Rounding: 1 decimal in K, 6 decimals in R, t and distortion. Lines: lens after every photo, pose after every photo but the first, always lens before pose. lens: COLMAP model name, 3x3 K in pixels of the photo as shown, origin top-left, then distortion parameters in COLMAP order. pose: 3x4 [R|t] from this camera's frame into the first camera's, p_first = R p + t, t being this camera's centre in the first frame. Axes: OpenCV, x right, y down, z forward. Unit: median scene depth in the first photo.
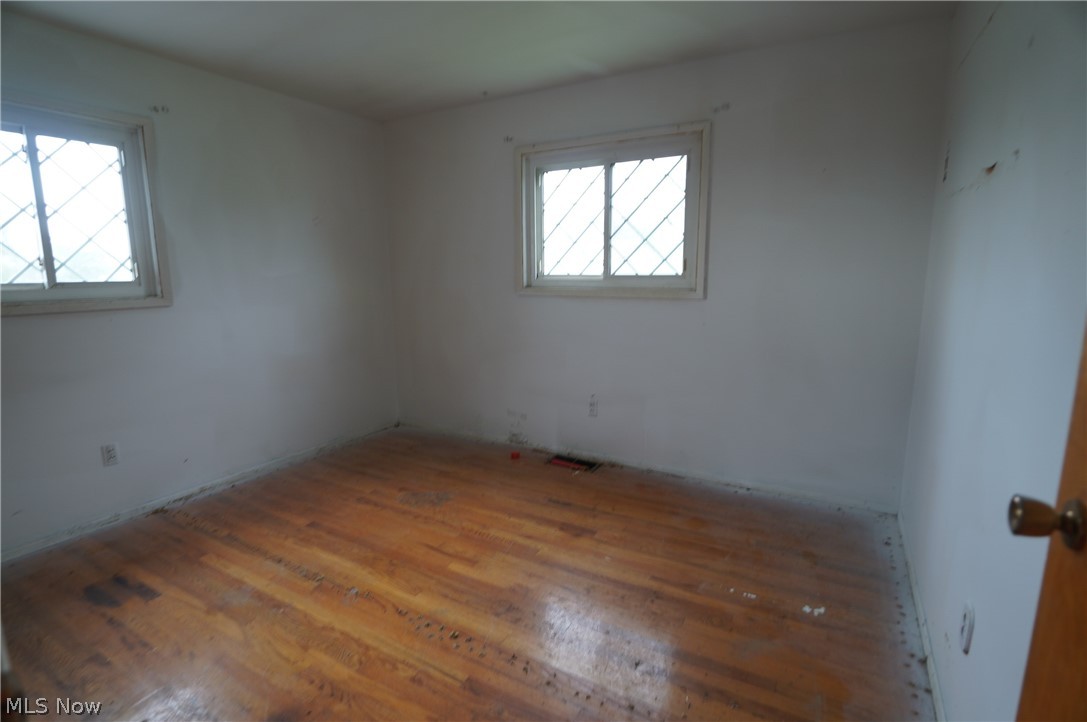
lens RADIAL K [[530.5, 0, 545.7], [0, 530.5, 362.7], [0, 0, 1]] dist [-0.023469, -0.002220]
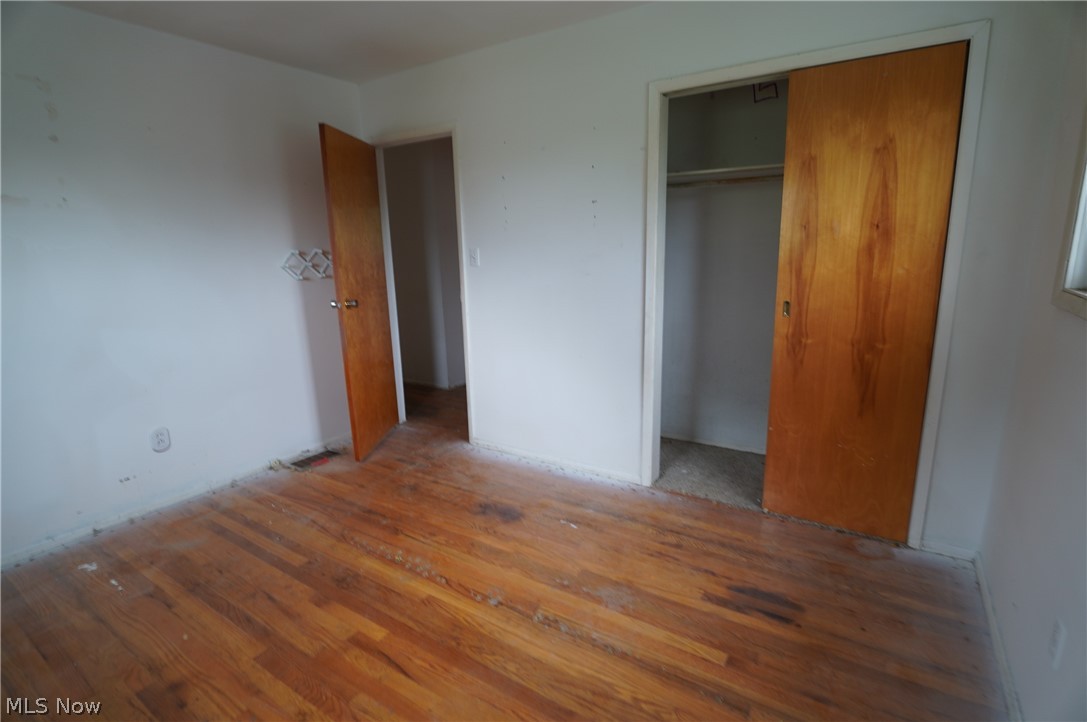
lens RADIAL K [[530.5, 0, 543.2], [0, 530.5, 361.4], [0, 0, 1]] dist [-0.023469, -0.002220]
pose [[-0.997358, 0.016062, 0.070851, -0.525135], [0.041839, 0.924272, 0.379435, -0.307213], [-0.059391, 0.381397, -0.922501, 1.697167]]
